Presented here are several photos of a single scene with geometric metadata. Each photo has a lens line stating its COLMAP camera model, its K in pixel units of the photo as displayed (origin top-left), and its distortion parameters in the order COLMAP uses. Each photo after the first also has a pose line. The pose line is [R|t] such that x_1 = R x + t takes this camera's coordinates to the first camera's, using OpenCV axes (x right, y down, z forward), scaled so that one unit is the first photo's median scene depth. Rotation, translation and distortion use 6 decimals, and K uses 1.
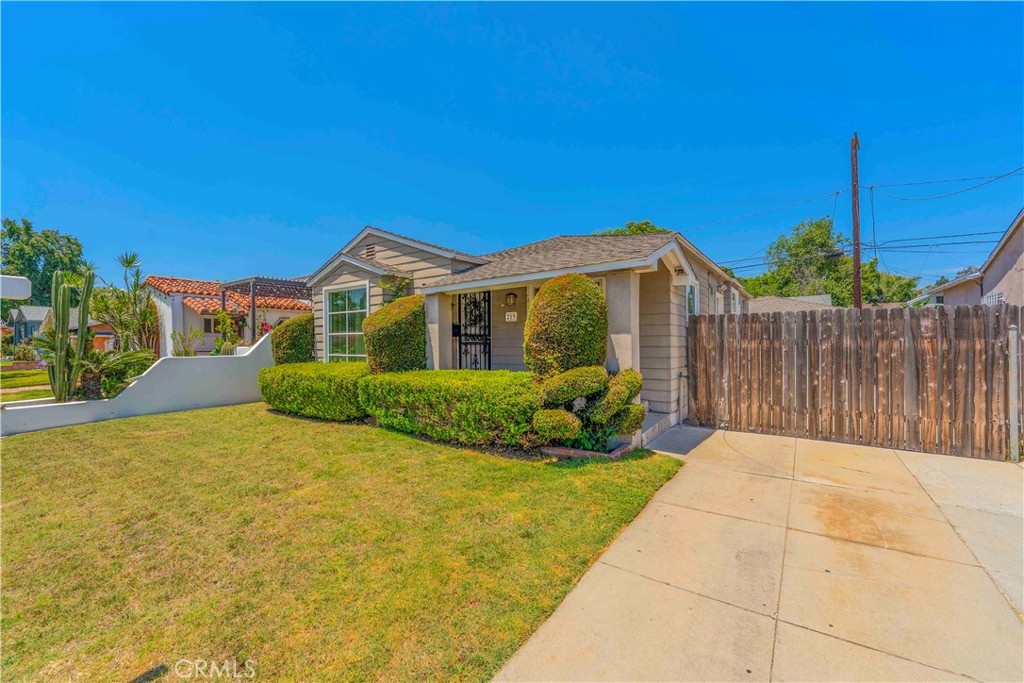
lens RADIAL K [[409.9, 0, 505.9], [0, 409.9, 340.8], [0, 0, 1]] dist [0.001825, 0.000170]
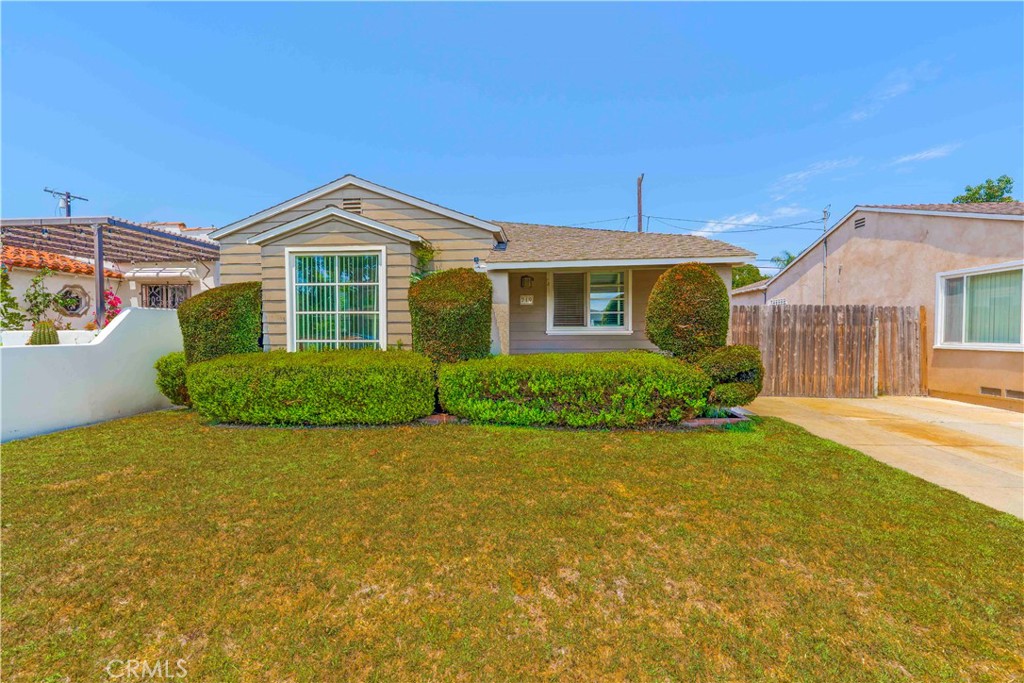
lens RADIAL K [[409.9, 0, 509.8], [0, 409.9, 342.5], [0, 0, 1]] dist [0.001825, 0.000170]
pose [[0.854913, -0.008204, 0.518706, -0.744409], [-0.006227, 0.999641, 0.026073, 0.023536], [-0.518734, -0.025520, 0.854555, 0.271381]]
